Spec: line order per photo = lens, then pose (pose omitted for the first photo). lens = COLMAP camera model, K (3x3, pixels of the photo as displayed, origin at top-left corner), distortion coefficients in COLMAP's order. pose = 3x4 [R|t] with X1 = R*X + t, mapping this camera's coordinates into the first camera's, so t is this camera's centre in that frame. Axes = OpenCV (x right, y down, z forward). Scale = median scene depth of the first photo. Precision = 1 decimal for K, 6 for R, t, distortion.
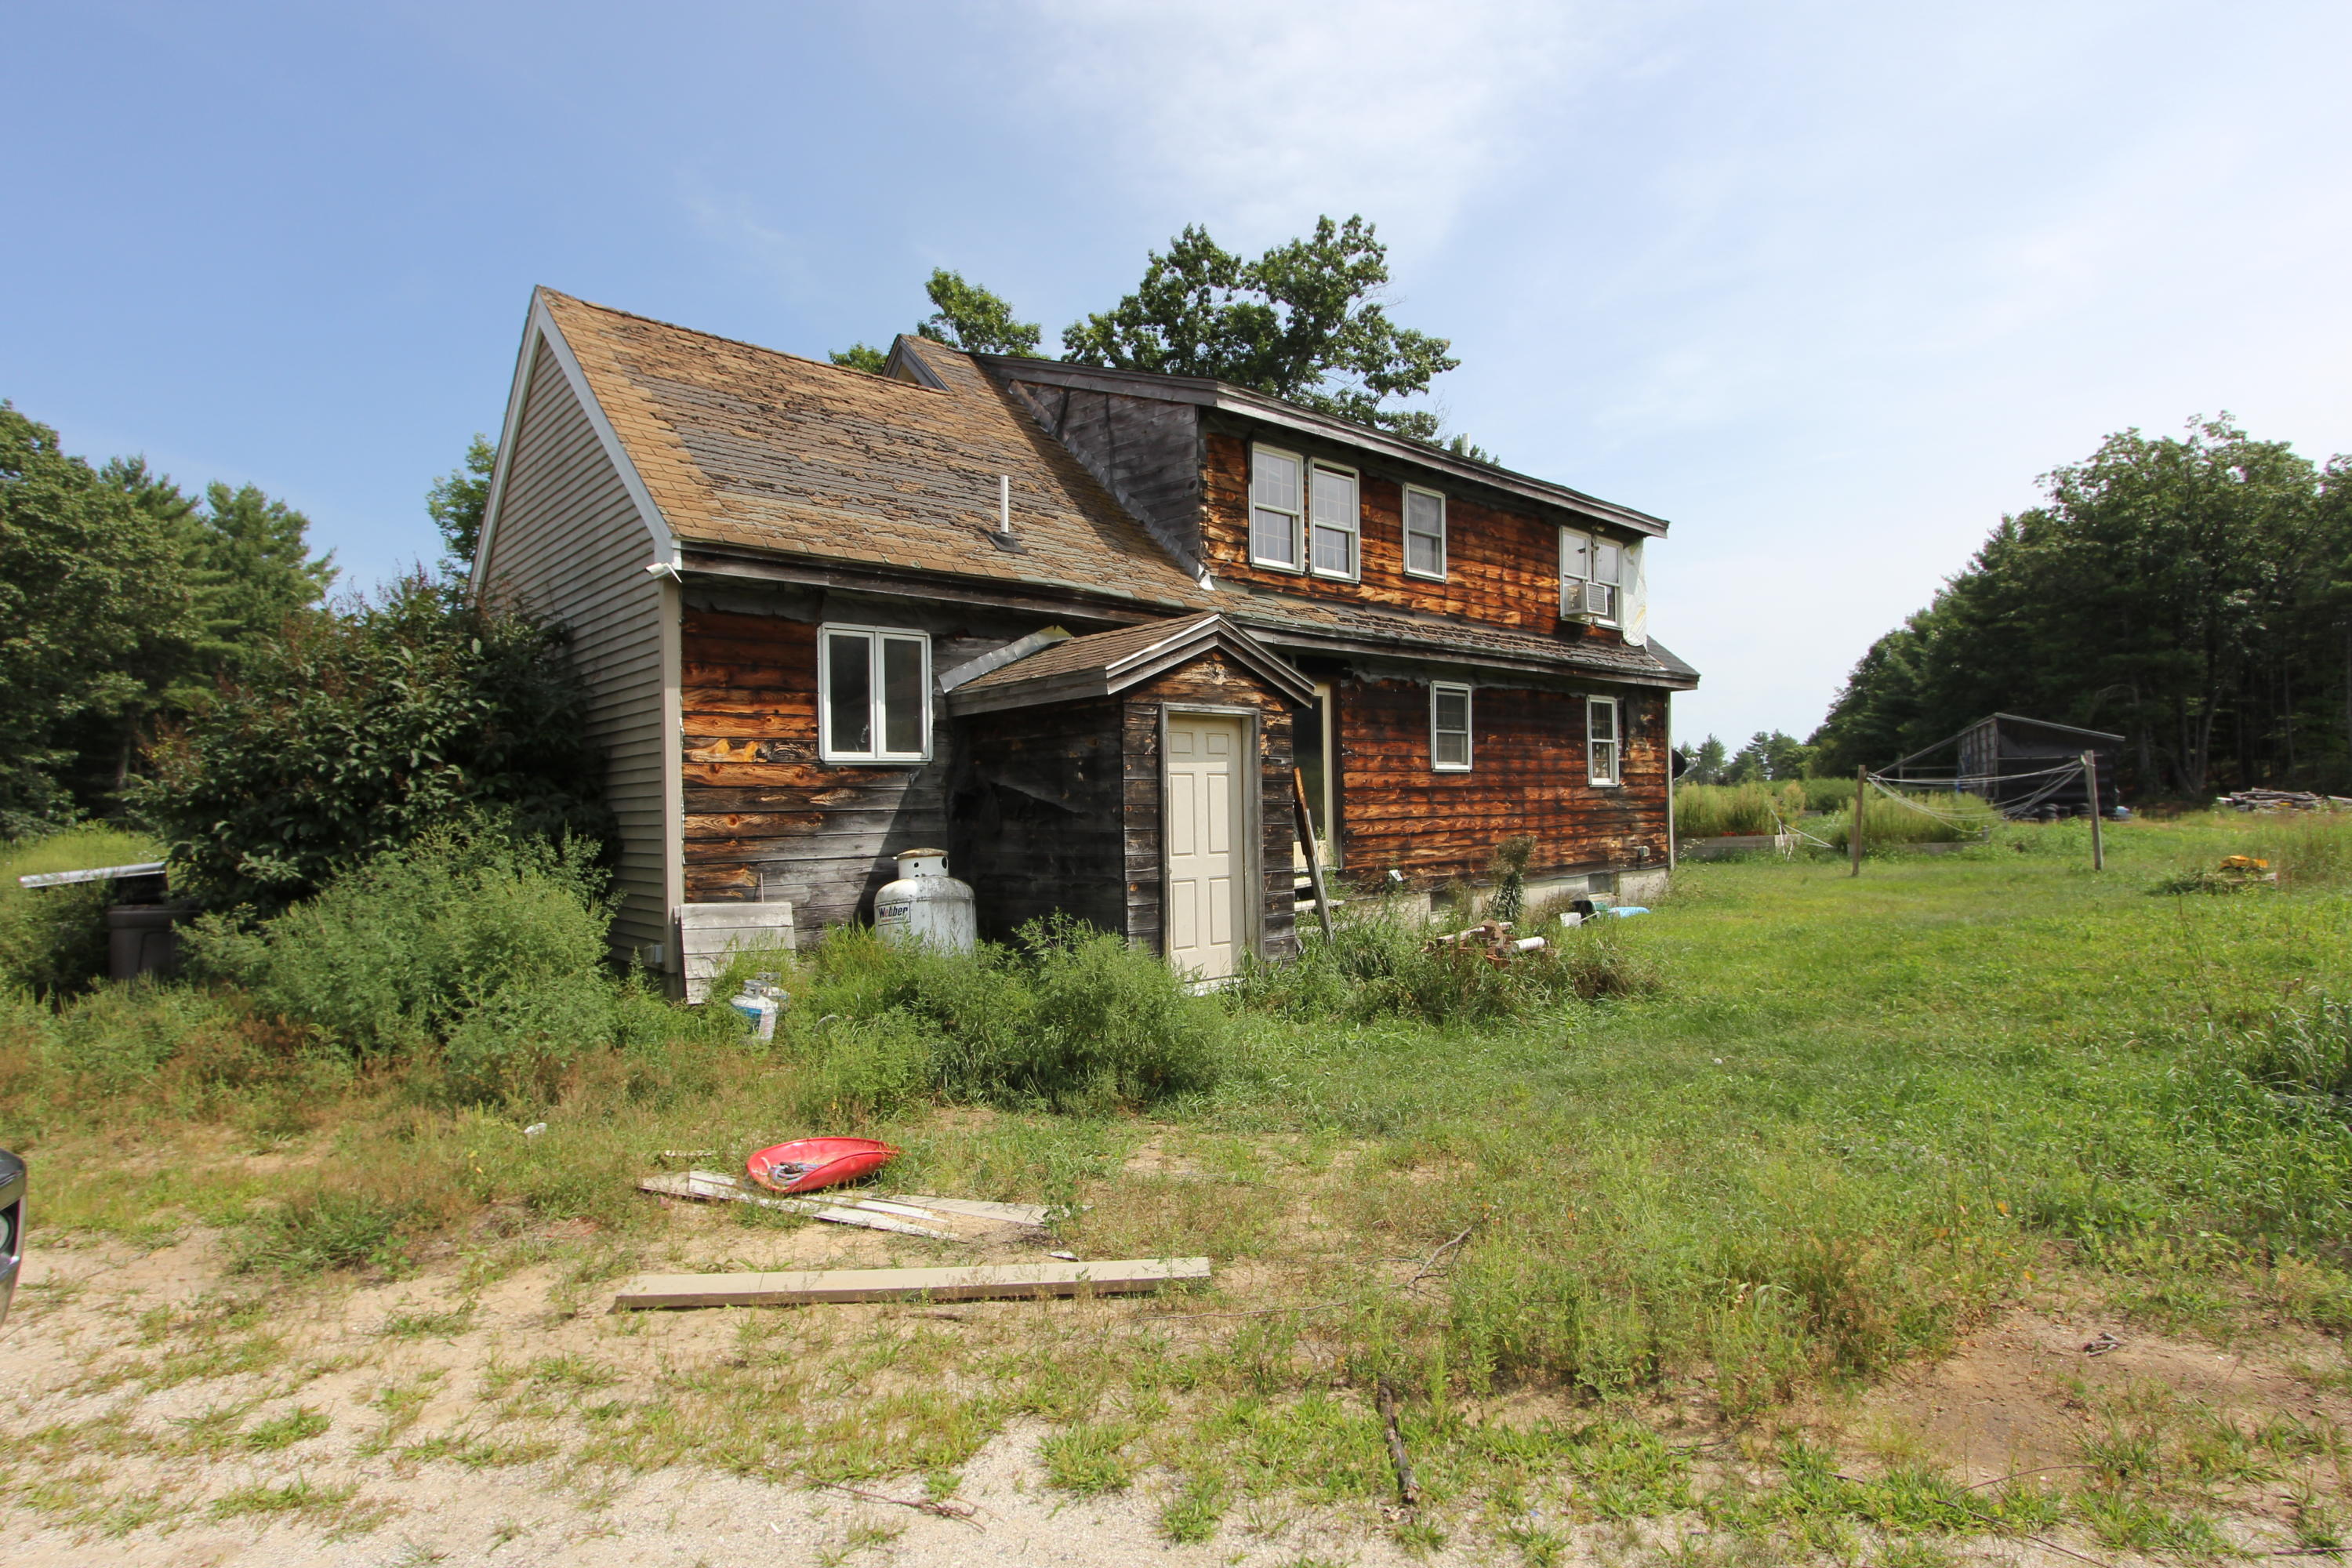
lens RADIAL K [[1164.1, 0, 1176.0], [0, 1164.1, 784.0], [0, 0, 1]] dist [0.000717, 0.000033]
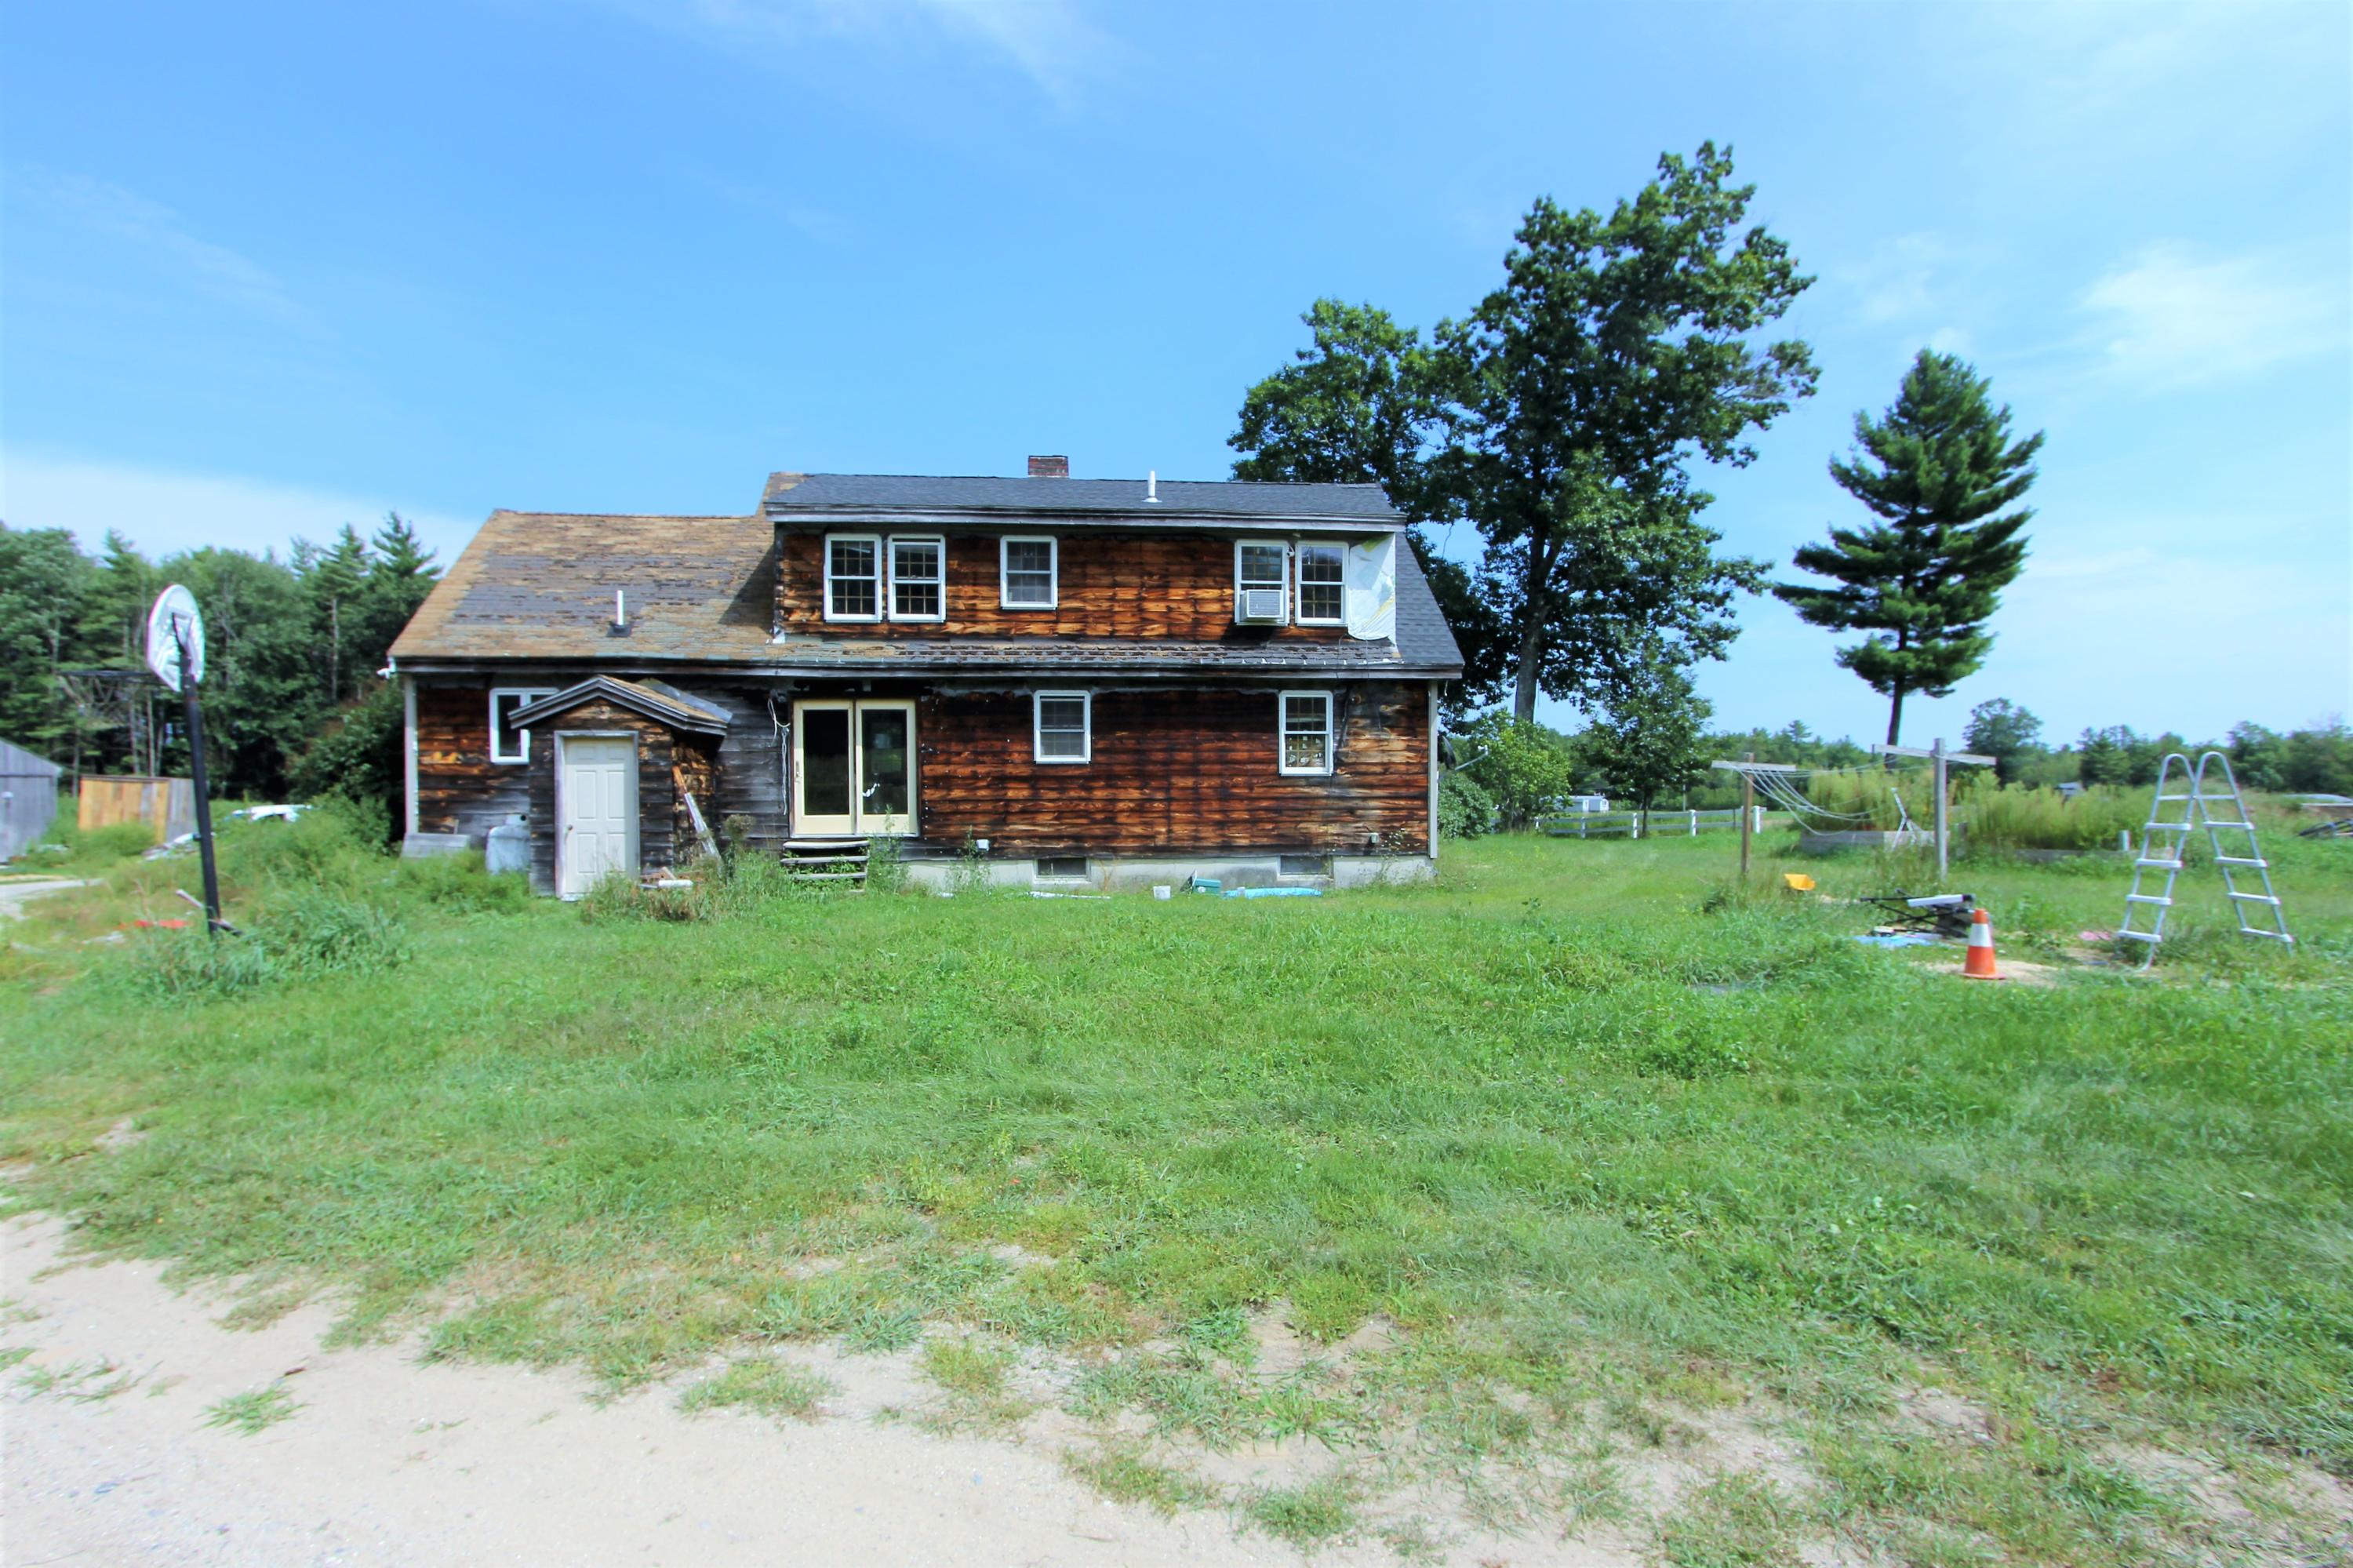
lens RADIAL K [[1091.8, 0, 1164.9], [0, 1091.8, 789.6], [0, 0, 1]] dist [-0.017411, 0.003069]
pose [[0.808743, 0.024445, -0.587654, 1.055953], [-0.001558, 0.999221, 0.039421, -0.029959], [0.588161, -0.030966, 0.808151, 0.134698]]
